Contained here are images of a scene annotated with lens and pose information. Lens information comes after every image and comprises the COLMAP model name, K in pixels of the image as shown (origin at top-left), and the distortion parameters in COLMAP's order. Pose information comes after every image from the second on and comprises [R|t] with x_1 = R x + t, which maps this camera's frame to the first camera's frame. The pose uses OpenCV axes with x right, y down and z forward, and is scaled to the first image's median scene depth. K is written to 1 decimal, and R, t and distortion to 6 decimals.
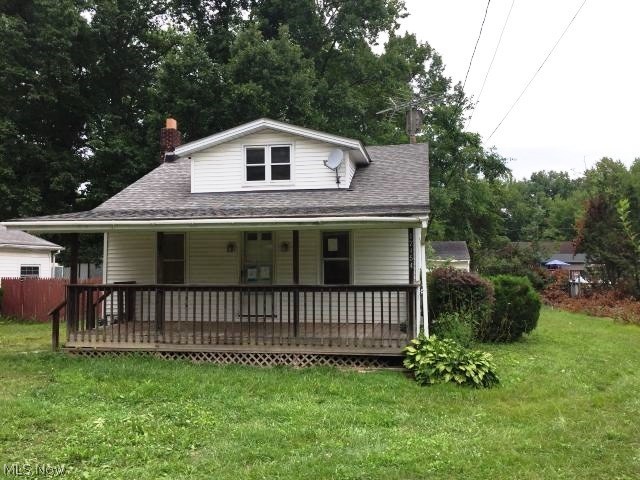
lens RADIAL K [[544.7, 0, 320.0], [0, 544.7, 240.0], [0, 0, 1]] dist [0.096089, -0.134139]
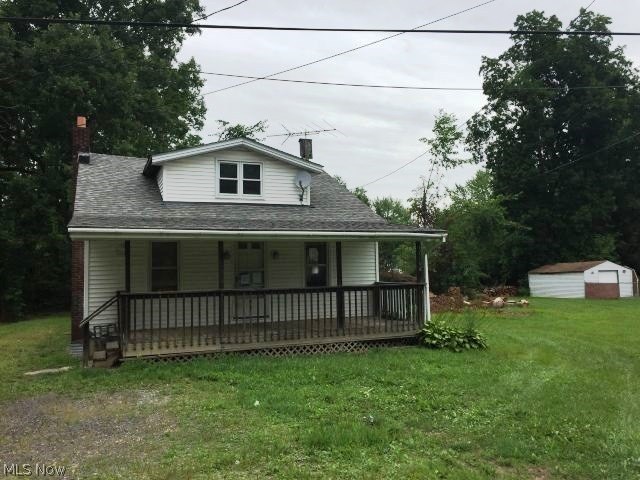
lens RADIAL K [[528.1, 0, 318.7], [0, 528.1, 258.1], [0, 0, 1]] dist [0.054086, 0.000450]
pose [[0.844546, -0.001229, 0.535482, -0.564349], [-0.010109, 0.999783, 0.018238, -0.002075], [-0.535388, -0.020816, 0.844350, 0.021153]]
